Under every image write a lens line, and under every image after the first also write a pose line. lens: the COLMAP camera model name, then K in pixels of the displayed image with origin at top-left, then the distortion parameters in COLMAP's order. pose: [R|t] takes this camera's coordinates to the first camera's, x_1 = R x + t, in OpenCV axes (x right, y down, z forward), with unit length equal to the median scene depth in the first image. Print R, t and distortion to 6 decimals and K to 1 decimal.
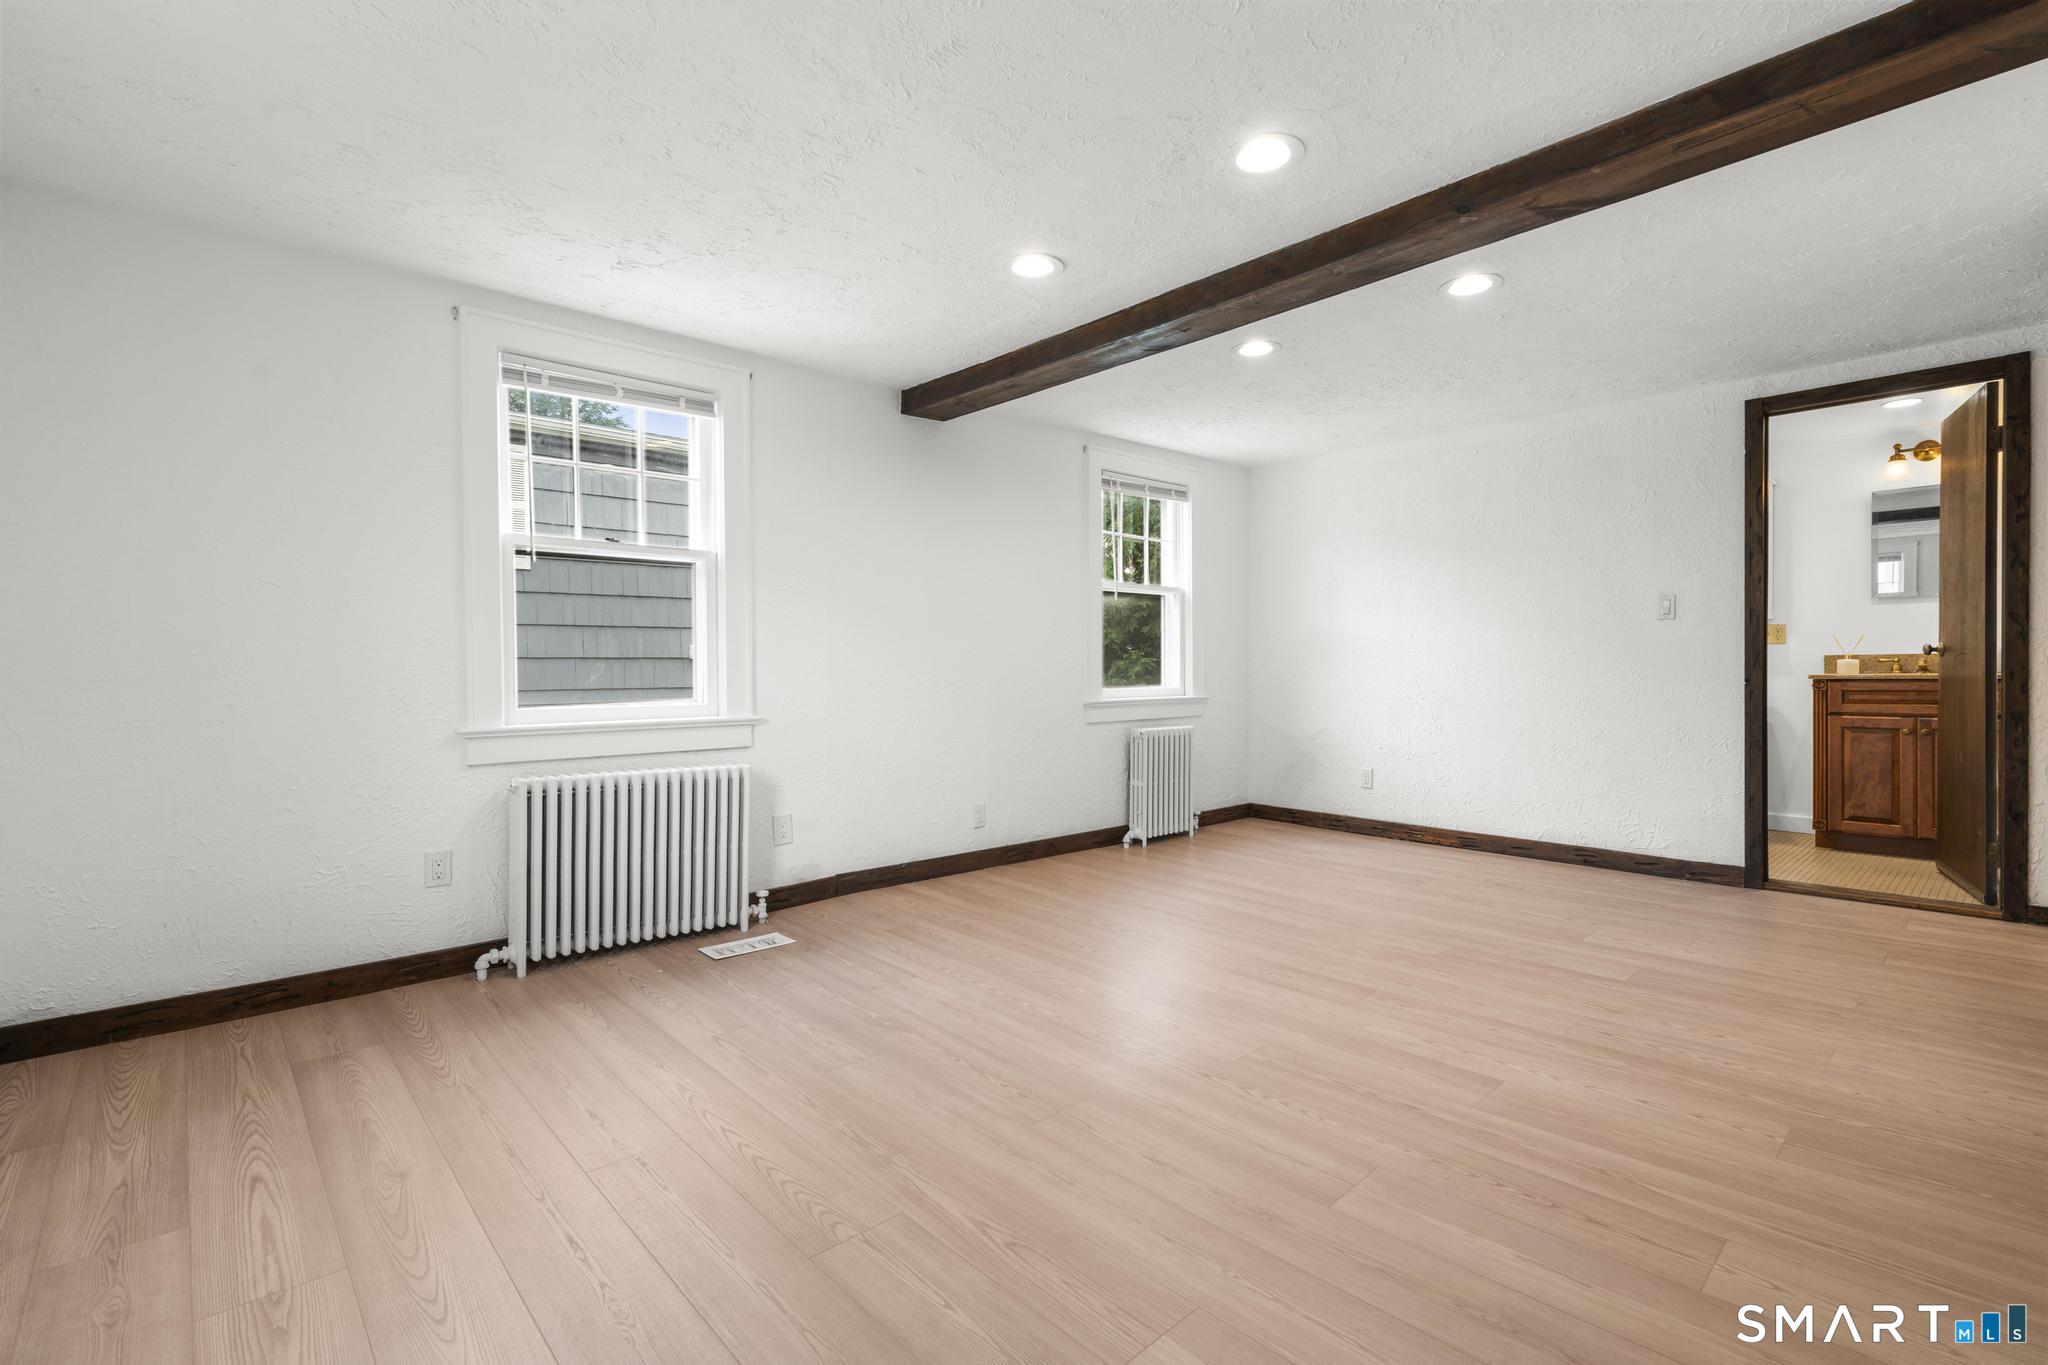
lens RADIAL K [[922.0, 0, 1027.9], [0, 922.0, 681.3], [0, 0, 1]] dist [-0.016090, 0.007079]
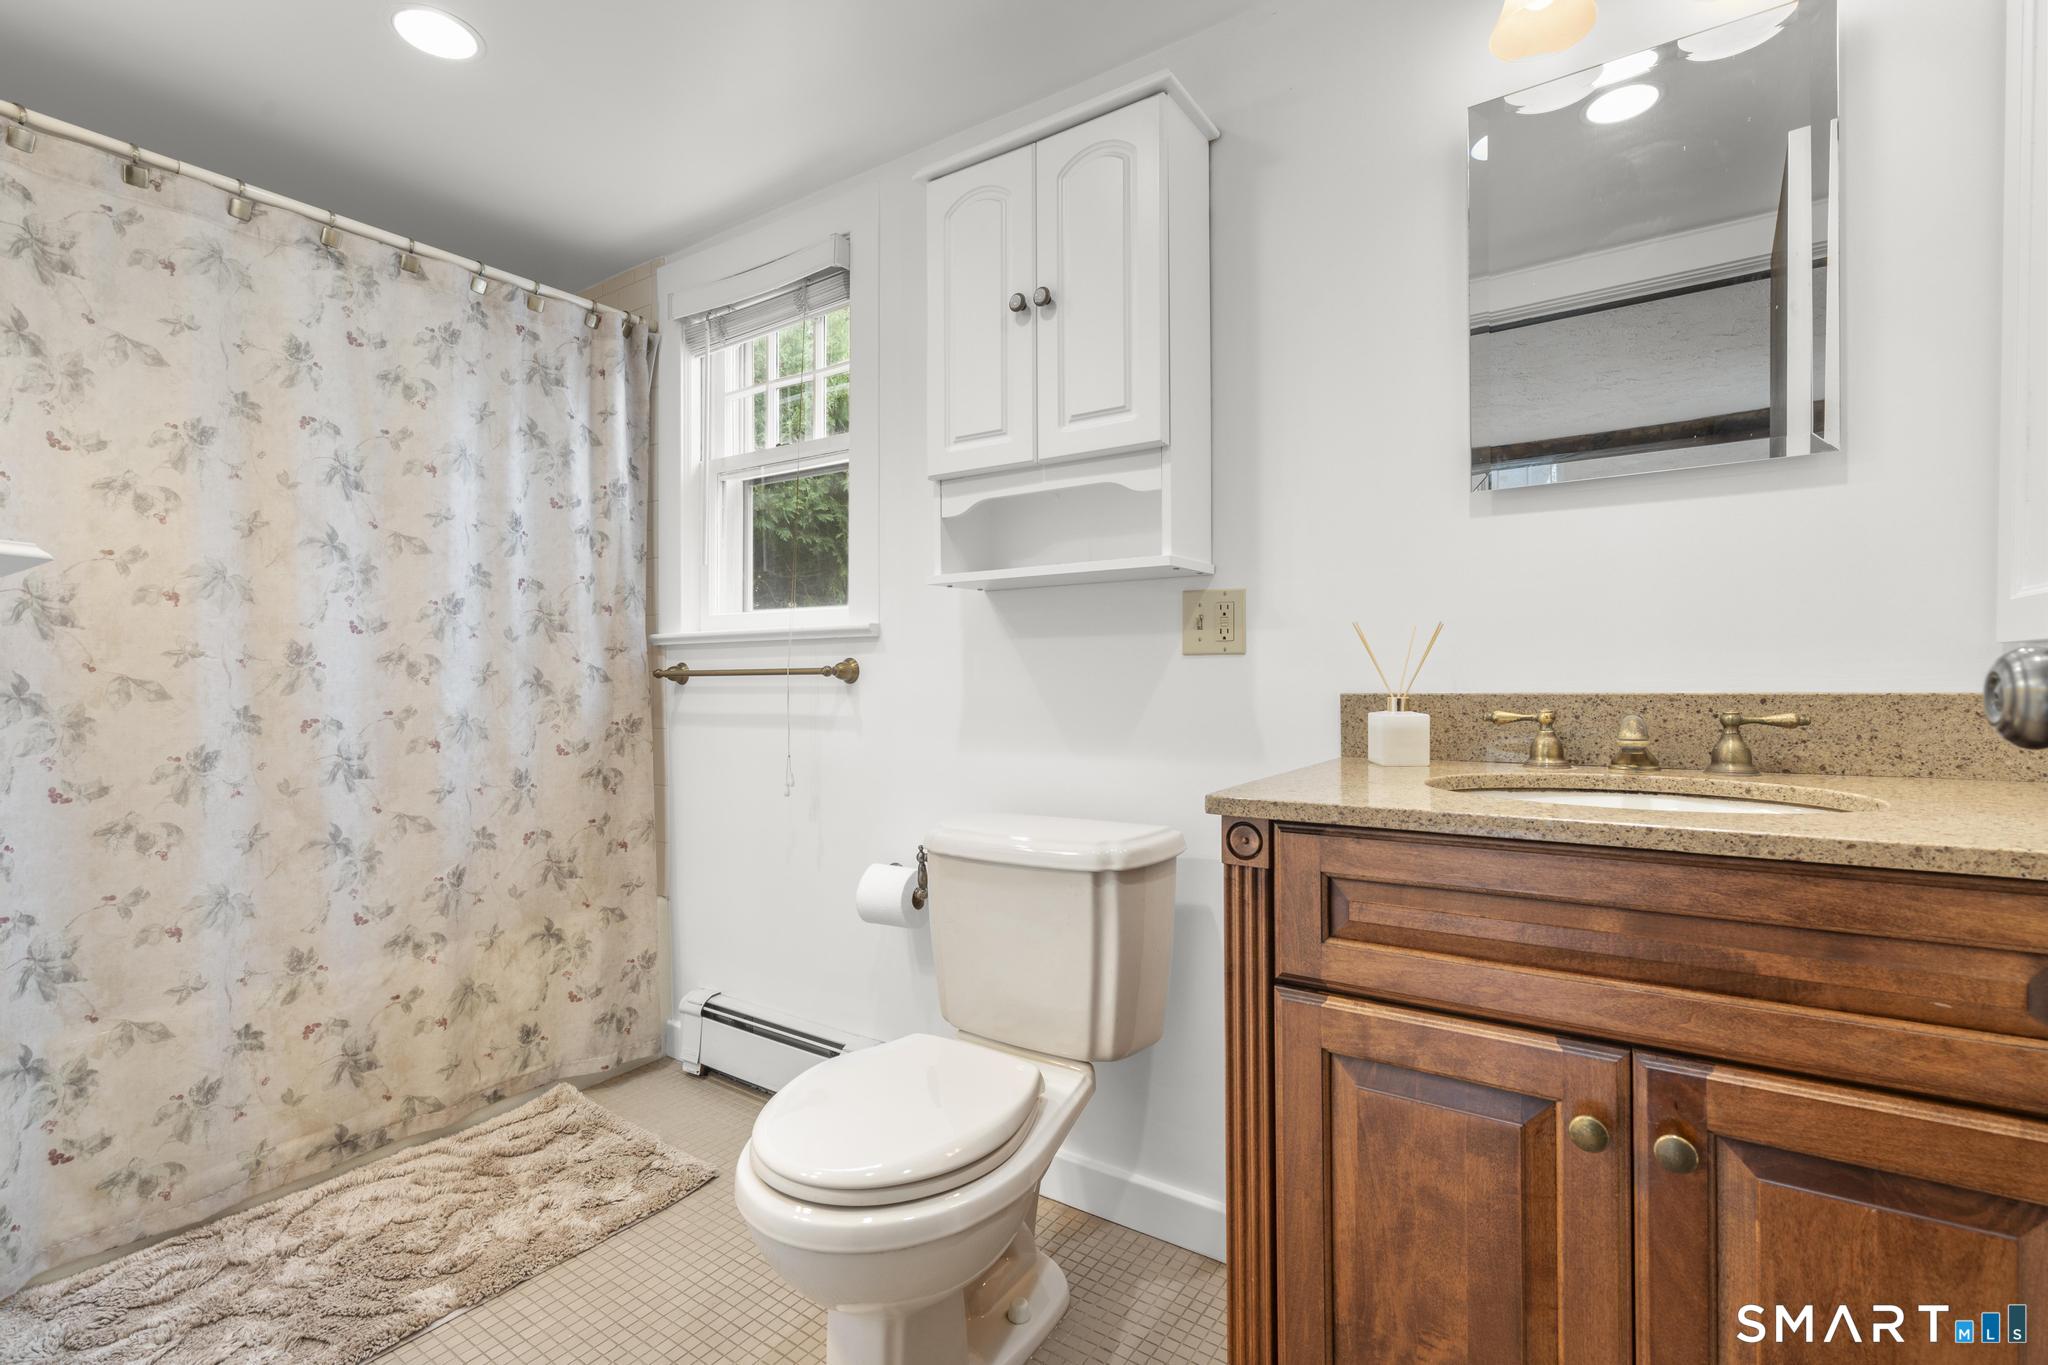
lens RADIAL K [[922.0, 0, 1027.9], [0, 922.0, 681.3], [0, 0, 1]] dist [-0.016090, 0.007079]
pose [[0.973318, -0.000836, 0.229460, 0.784217], [0.004252, 0.999887, -0.014393, -0.031718], [-0.229422, 0.014985, 0.973212, 0.818406]]
